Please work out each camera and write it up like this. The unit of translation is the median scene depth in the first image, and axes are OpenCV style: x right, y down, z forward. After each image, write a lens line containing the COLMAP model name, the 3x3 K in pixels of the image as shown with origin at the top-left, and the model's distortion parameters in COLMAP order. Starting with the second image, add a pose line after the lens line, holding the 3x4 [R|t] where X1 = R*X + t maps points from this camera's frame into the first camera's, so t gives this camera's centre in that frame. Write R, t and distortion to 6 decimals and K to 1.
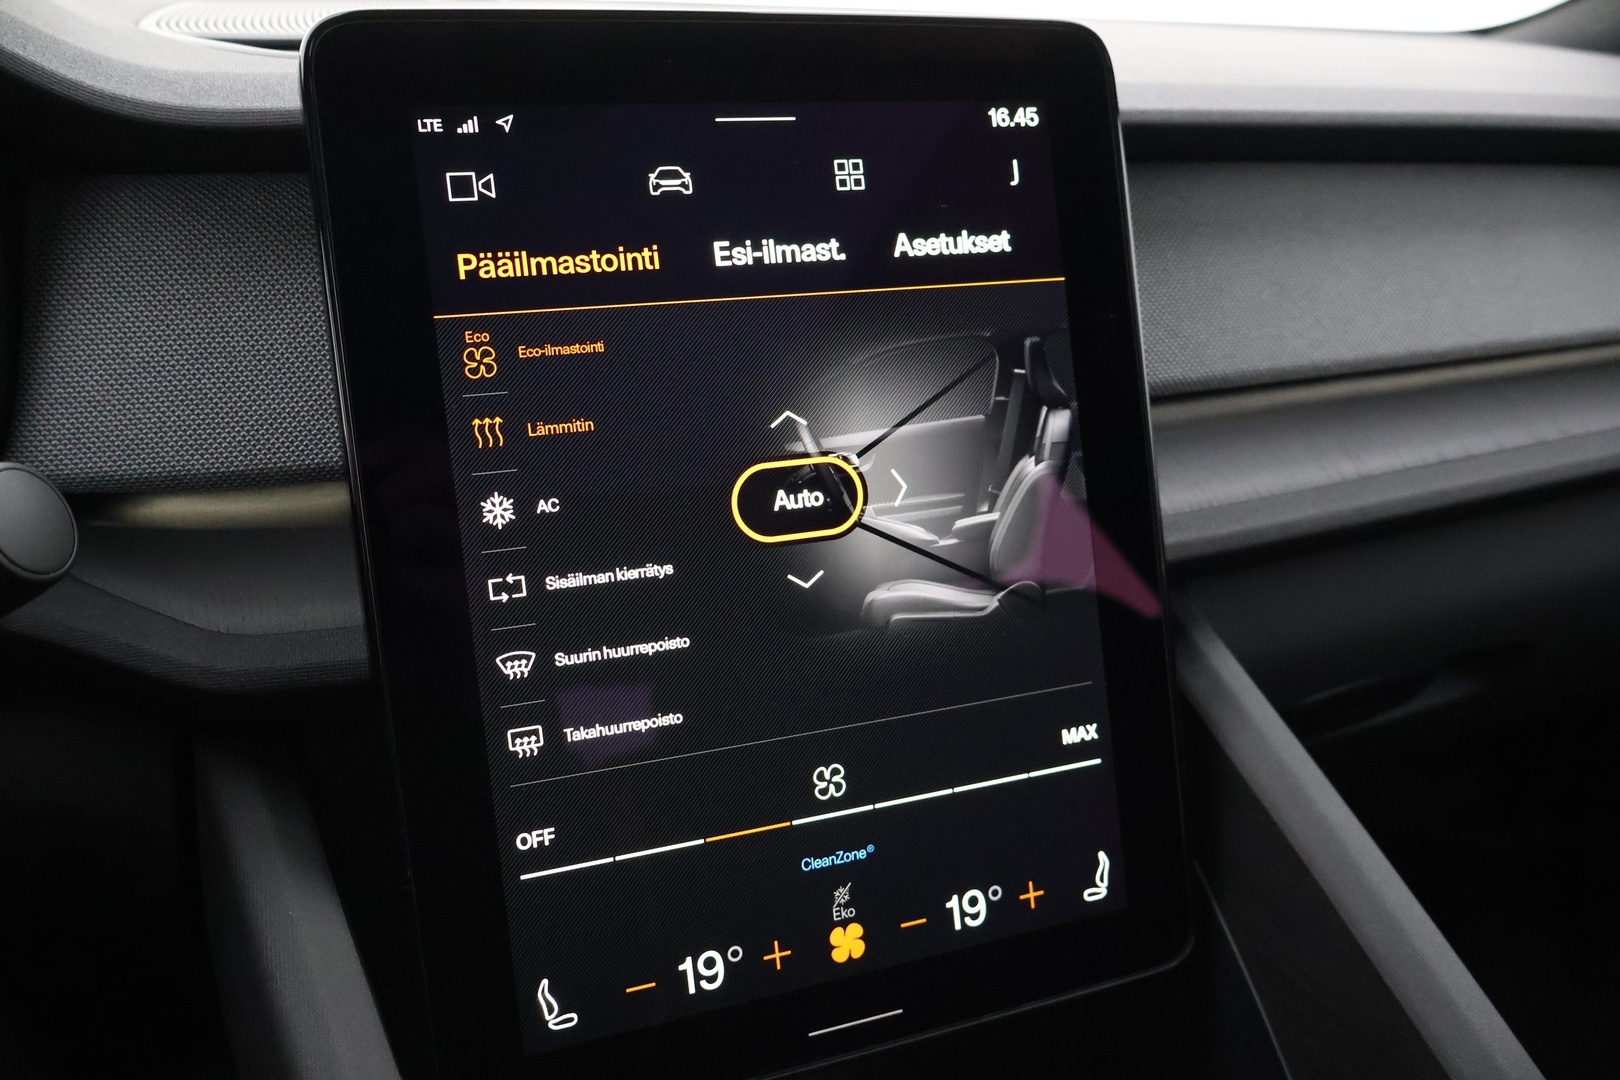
lens RADIAL K [[1384.6, 0, 810.0], [0, 1384.6, 540.0], [0, 0, 1]] dist [0.009949, 0.002812]
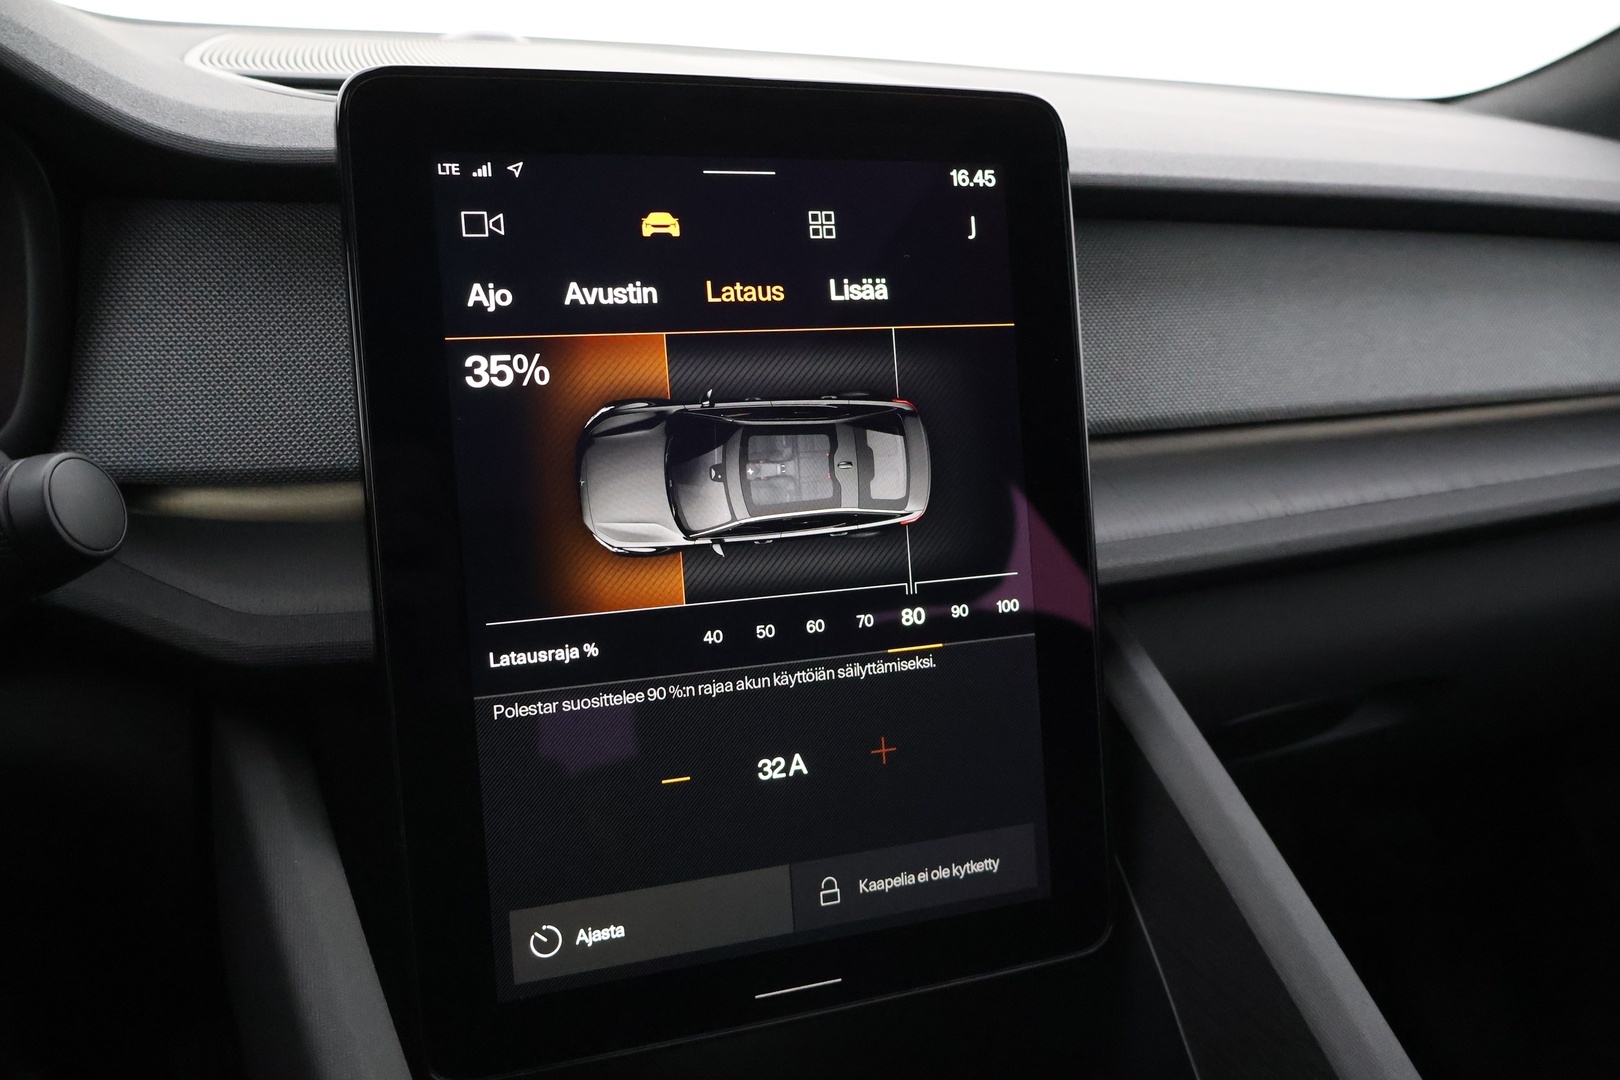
lens RADIAL K [[1385.9, 0, 810.0], [0, 1385.9, 540.0], [0, 0, 1]] dist [-0.002421, 0.009259]
pose [[0.999224, 0.038454, 0.008476, 0.019943], [-0.038314, 0.999135, -0.016146, 0.008444], [-0.009090, 0.015808, 0.999834, -0.115377]]
